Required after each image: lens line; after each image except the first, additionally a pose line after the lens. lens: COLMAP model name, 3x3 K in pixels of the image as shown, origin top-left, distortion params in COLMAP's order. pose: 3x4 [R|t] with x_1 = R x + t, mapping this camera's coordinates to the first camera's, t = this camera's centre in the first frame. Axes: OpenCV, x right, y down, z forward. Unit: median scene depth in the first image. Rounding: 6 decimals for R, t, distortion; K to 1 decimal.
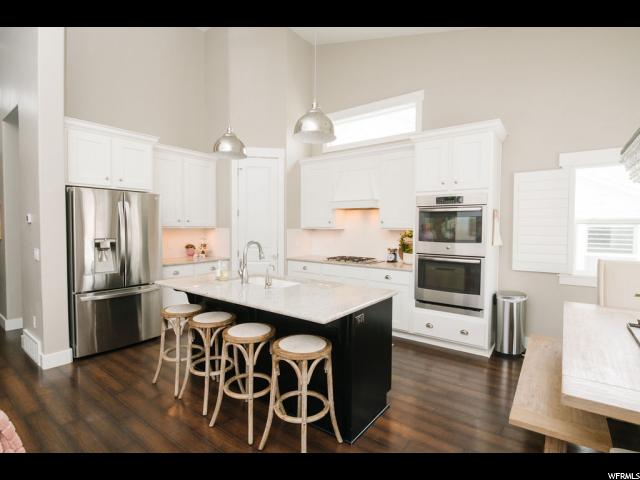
lens RADIAL K [[329.1, 0, 320.0], [0, 329.1, 240.0], [0, 0, 1]] dist [0.003065, -0.000106]
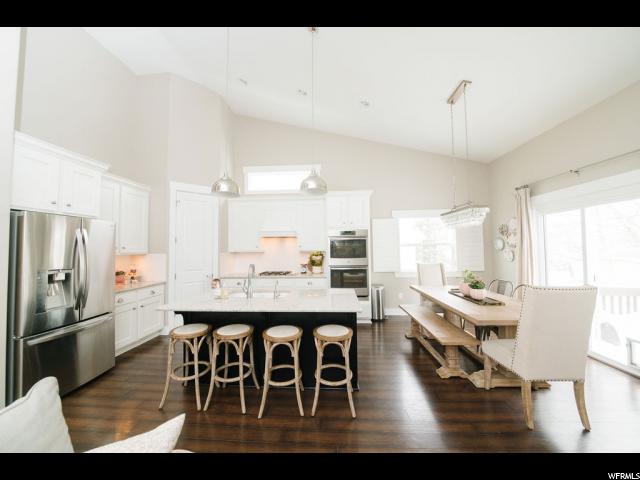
lens RADIAL K [[241.7, 0, 320.0], [0, 241.7, 240.0], [0, 0, 1]] dist [-0.017485, -0.000133]
pose [[0.827621, -0.000110, 0.561287, -0.384492], [0.041636, 0.997257, -0.061198, -0.014431], [-0.559741, 0.074018, 0.825355, 0.060416]]
